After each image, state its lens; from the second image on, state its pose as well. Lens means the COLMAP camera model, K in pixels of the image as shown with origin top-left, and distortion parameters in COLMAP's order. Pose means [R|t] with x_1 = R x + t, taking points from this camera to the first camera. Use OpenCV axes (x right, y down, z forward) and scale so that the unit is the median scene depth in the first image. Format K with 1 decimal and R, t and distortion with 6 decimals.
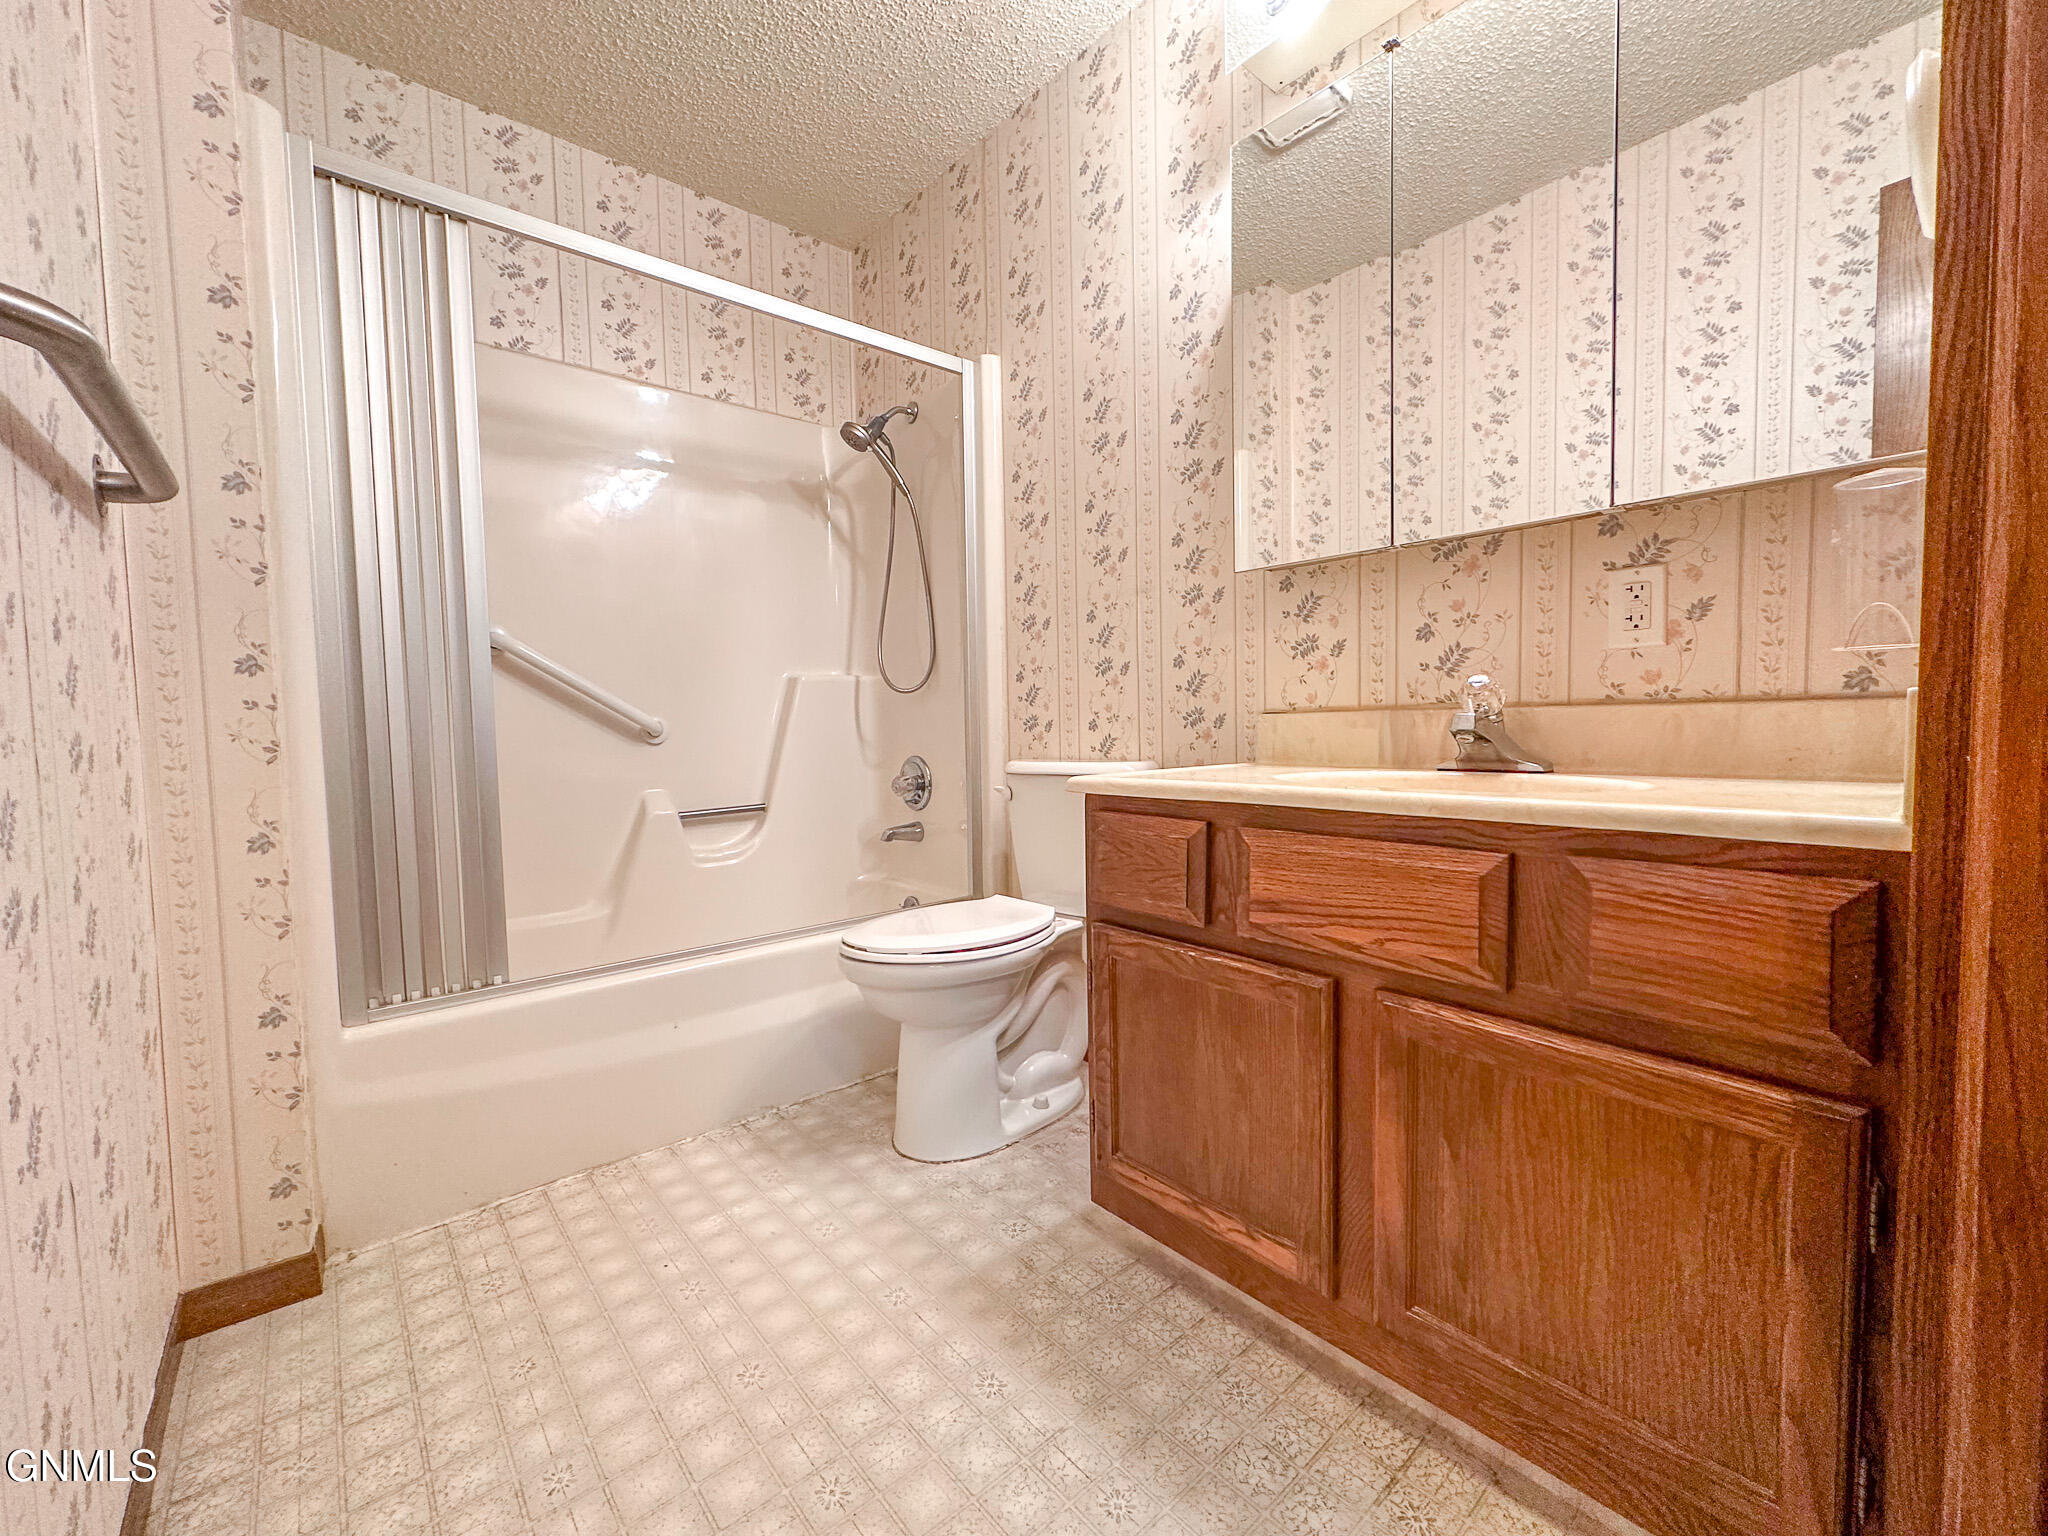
lens RADIAL K [[815.1, 0, 1024.0], [0, 815.1, 768.0], [0, 0, 1]] dist [-0.001127, -0.000142]
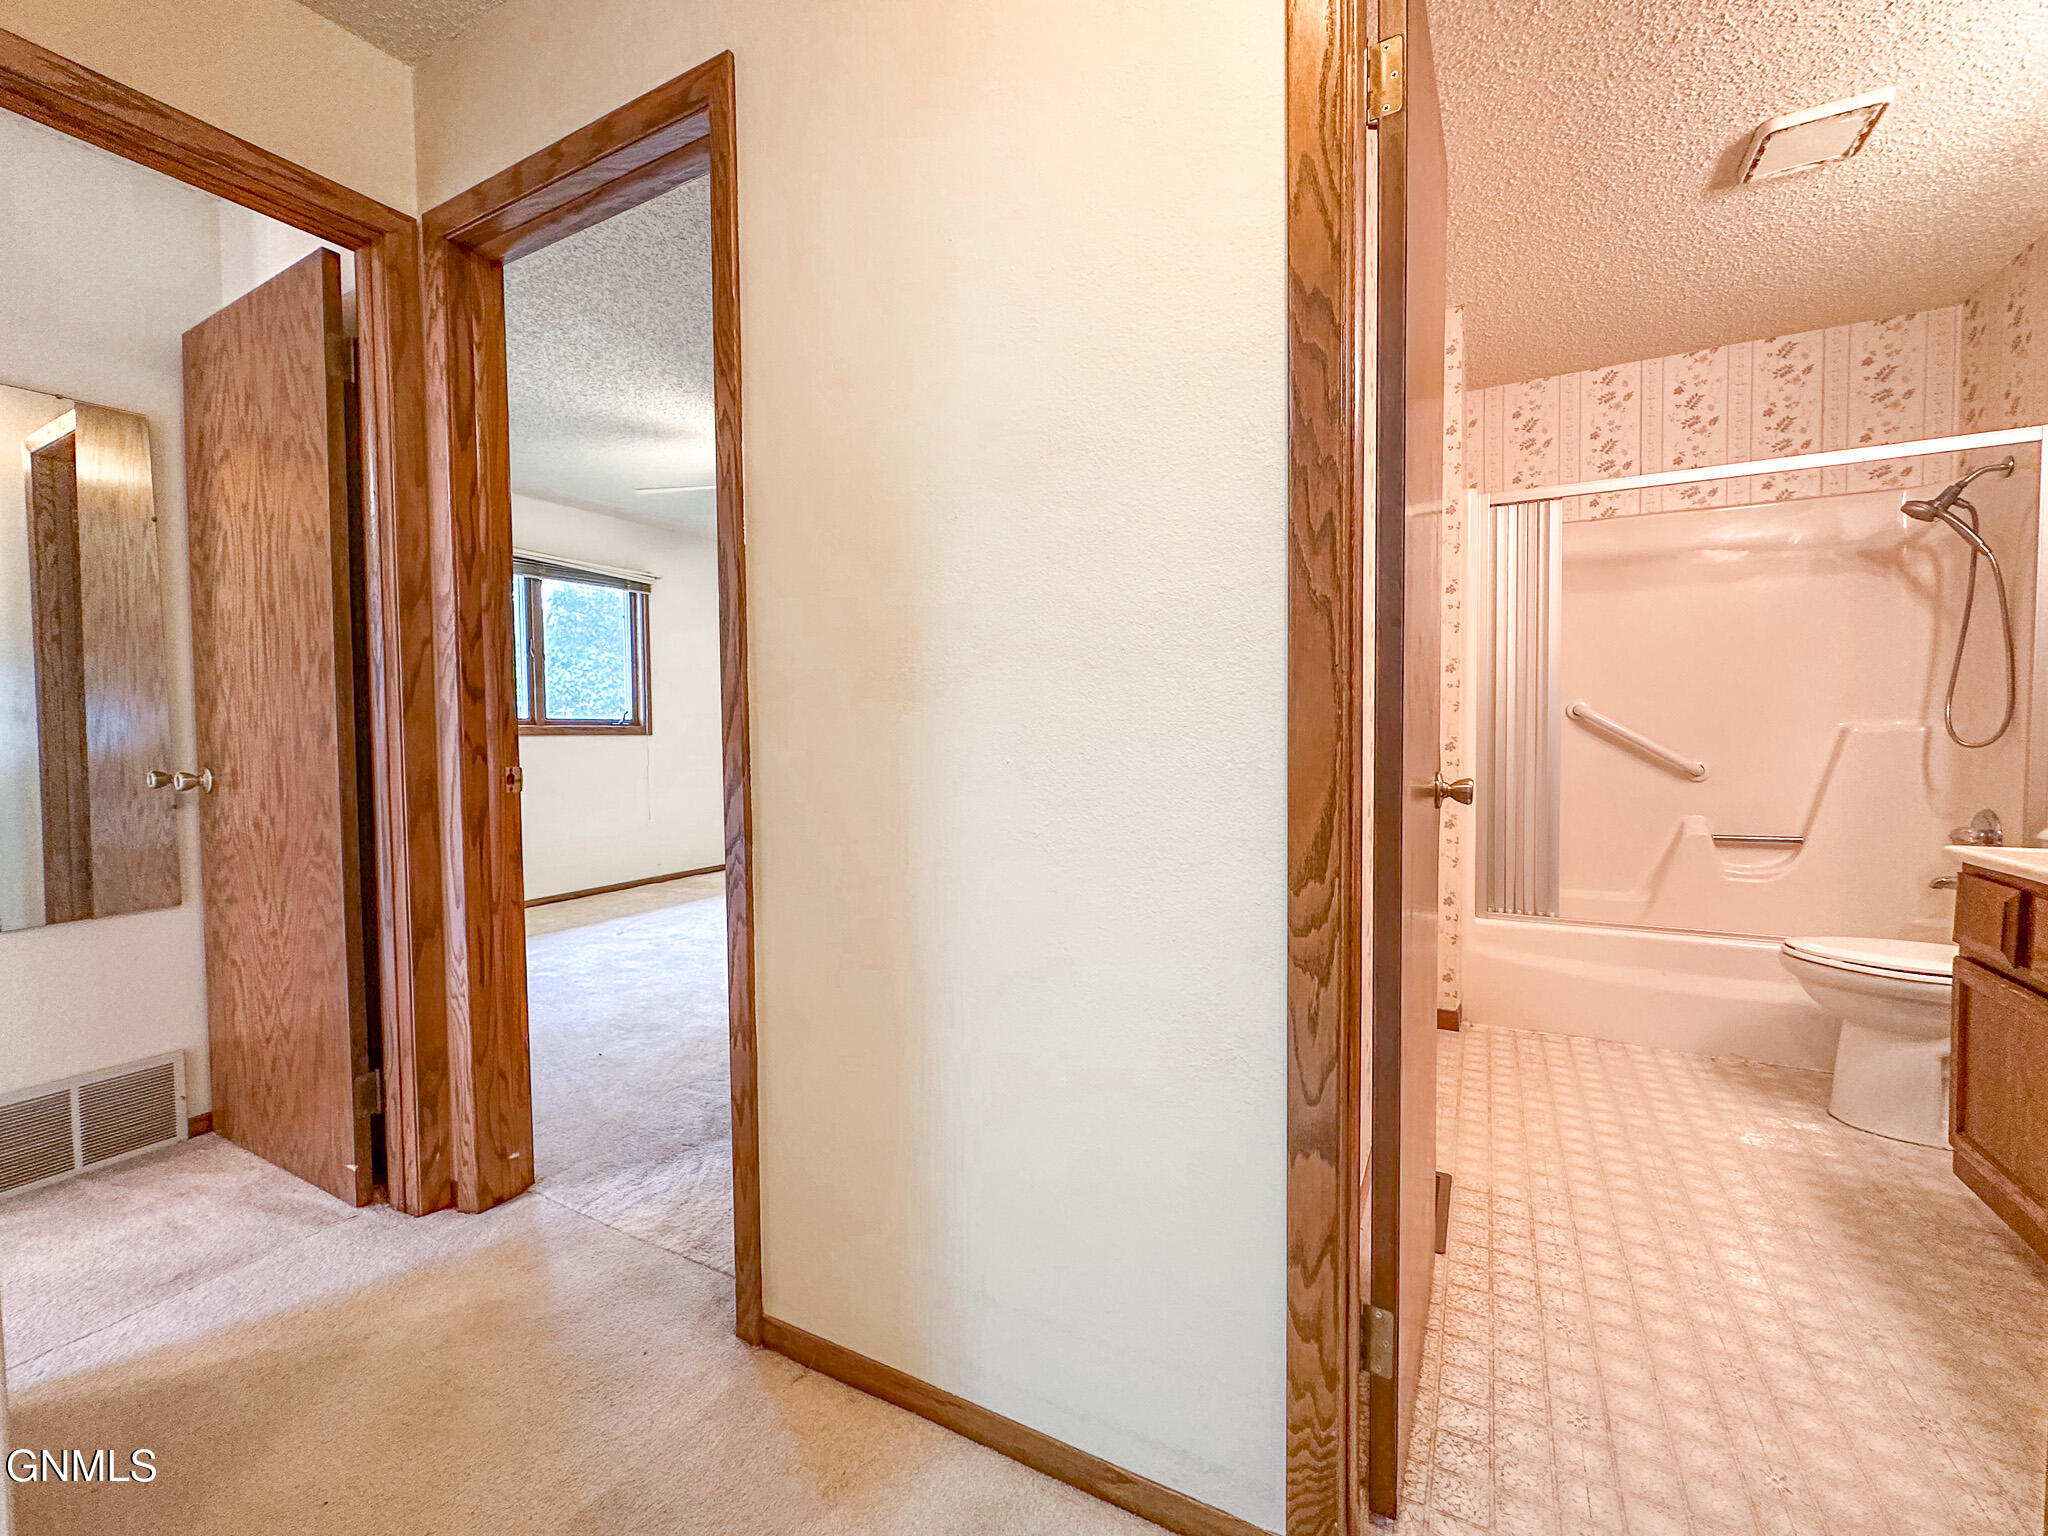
lens RADIAL K [[828.4, 0, 1024.3], [0, 828.4, 762.4], [0, 0, 1]] dist [-0.002726, 0.000126]
pose [[0.335261, 0.046163, -0.940993, 0.641996], [-0.045536, 0.998425, 0.032757, -0.079113], [0.941024, 0.031867, 0.336836, -0.694573]]
